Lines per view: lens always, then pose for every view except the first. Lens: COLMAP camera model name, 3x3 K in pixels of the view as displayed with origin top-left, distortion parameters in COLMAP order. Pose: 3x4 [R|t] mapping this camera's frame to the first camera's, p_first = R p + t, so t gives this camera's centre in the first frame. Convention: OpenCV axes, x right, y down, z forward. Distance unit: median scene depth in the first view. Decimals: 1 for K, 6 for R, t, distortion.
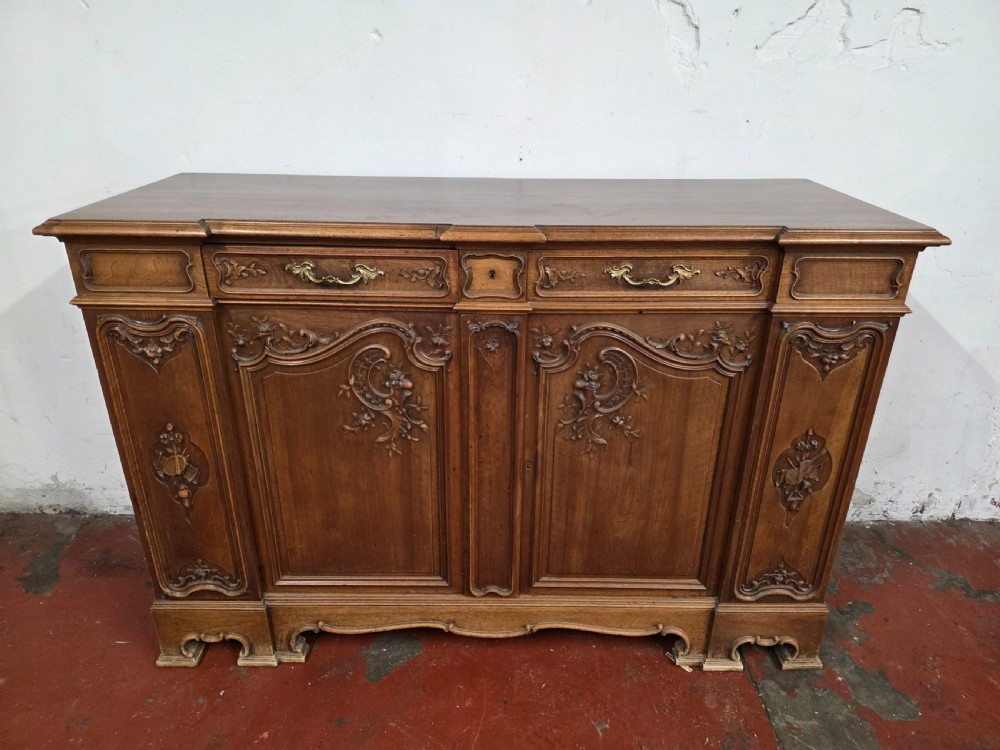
lens RADIAL K [[672.1, 0, 499.6], [0, 672.1, 376.2], [0, 0, 1]] dist [0.069839, -0.075407]
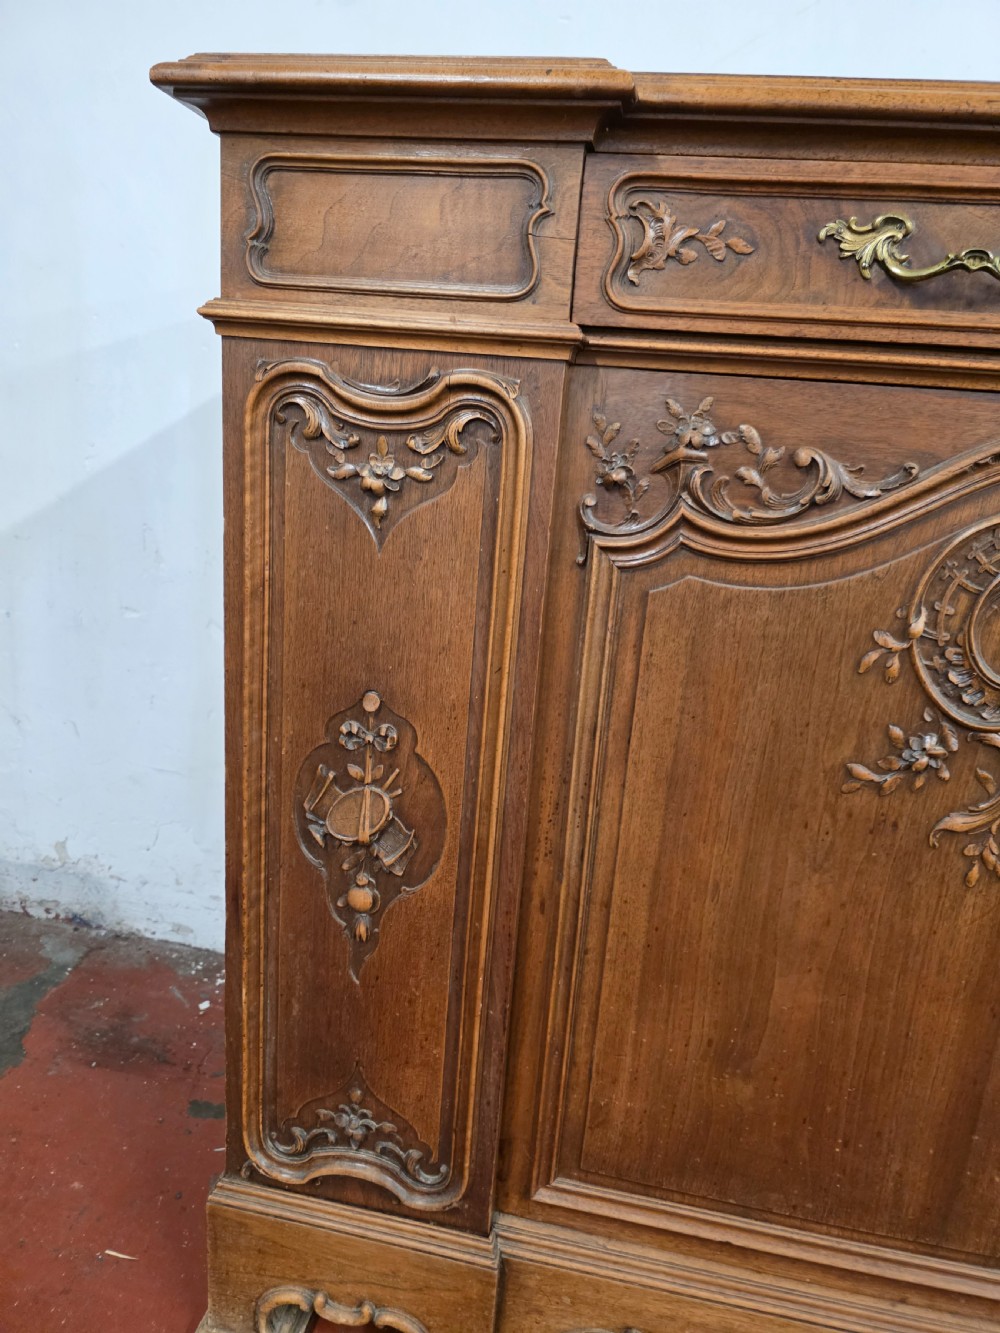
lens RADIAL K [[900.6, 0, 512.7], [0, 900.6, 662.9], [0, 0, 1]] dist [0.060130, -0.065989]
pose [[0.980604, 0.109019, -0.162880, -0.317016], [-0.136209, 0.976611, -0.166370, 0.117947], [0.140933, 0.185329, 0.972518, 0.508296]]
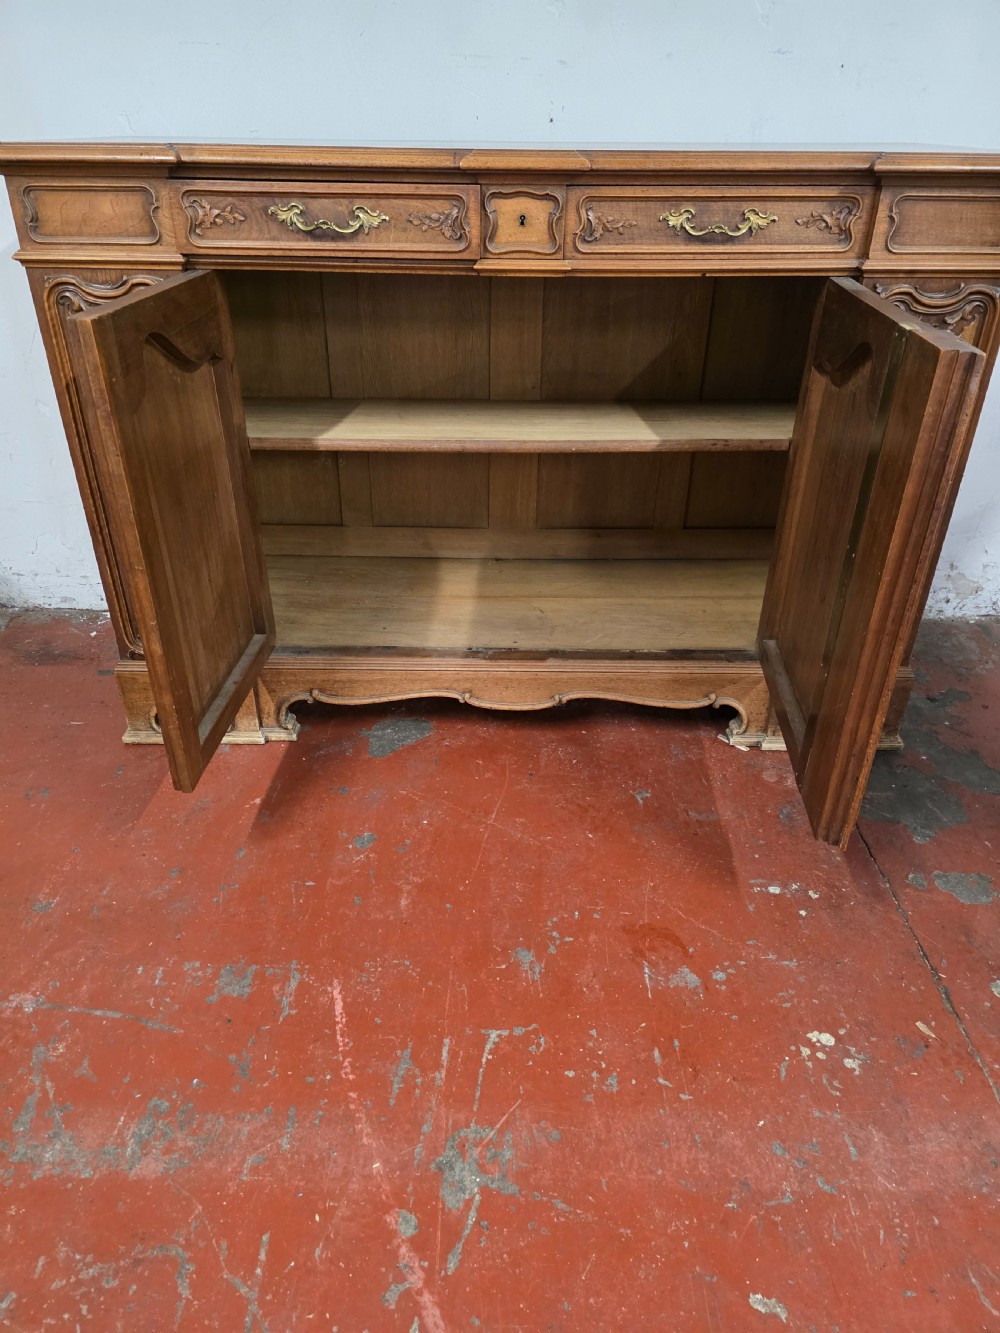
lens RADIAL K [[895.9, 0, 499.6], [0, 895.9, 667.4], [0, 0, 1]] dist [0.069839, -0.075407]
pose [[0.999987, 0.001448, -0.004857, -0.028199], [-0.000907, 0.993981, 0.109549, 0.230784], [0.004987, -0.109543, 0.993970, -0.129233]]
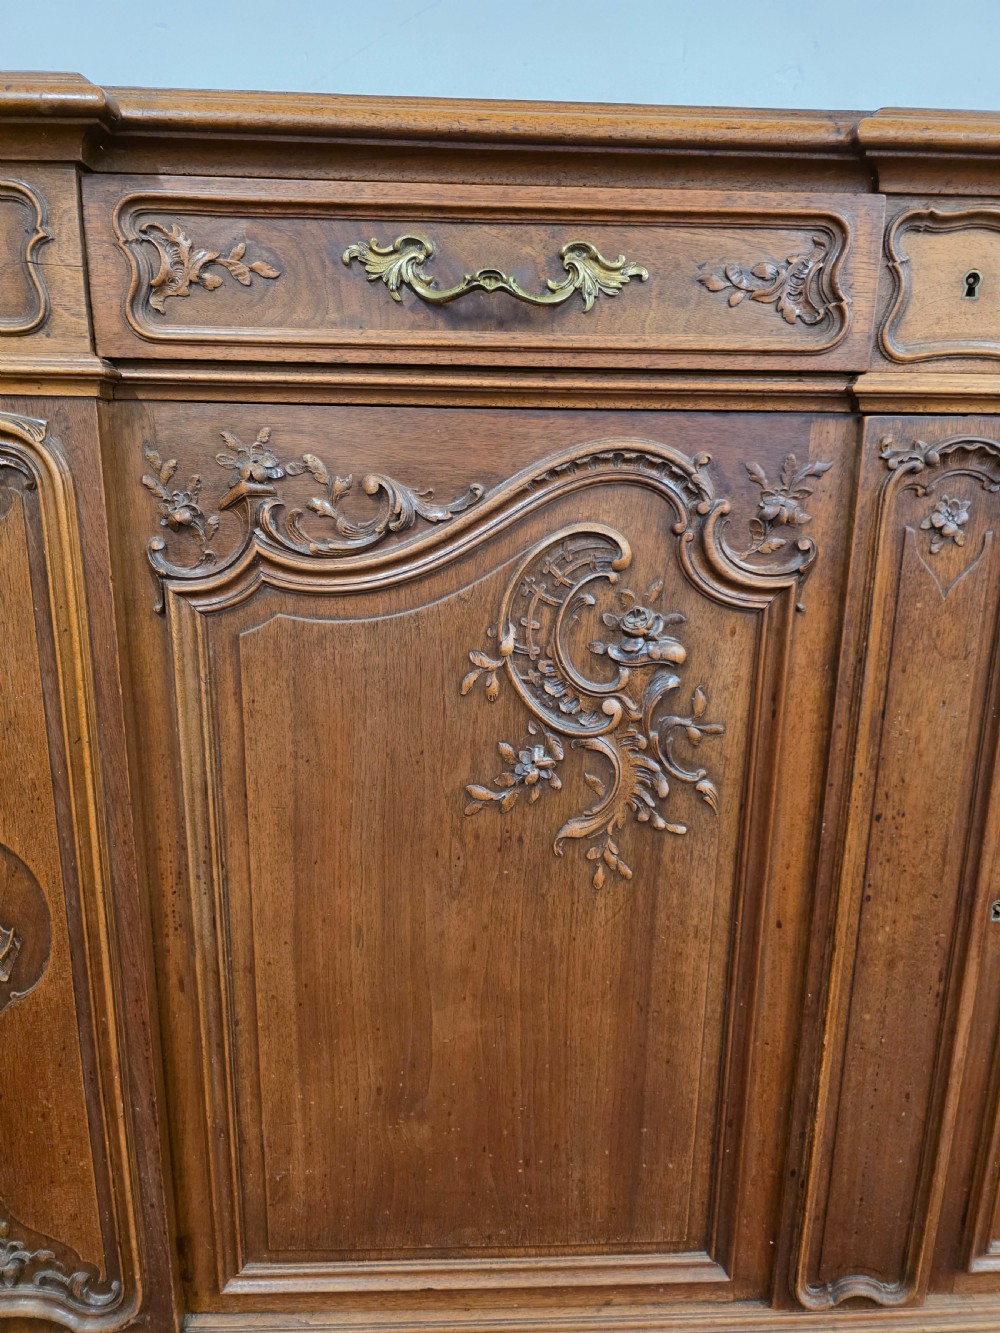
lens RADIAL K [[900.6, 0, 496.3], [0, 900.6, 655.9], [0, 0, 1]] dist [0.060130, -0.065989]
pose [[0.999182, -0.008493, 0.039544, -0.227033], [0.015842, 0.981765, -0.189438, 0.091255], [-0.037214, 0.189910, 0.981096, 0.531362]]
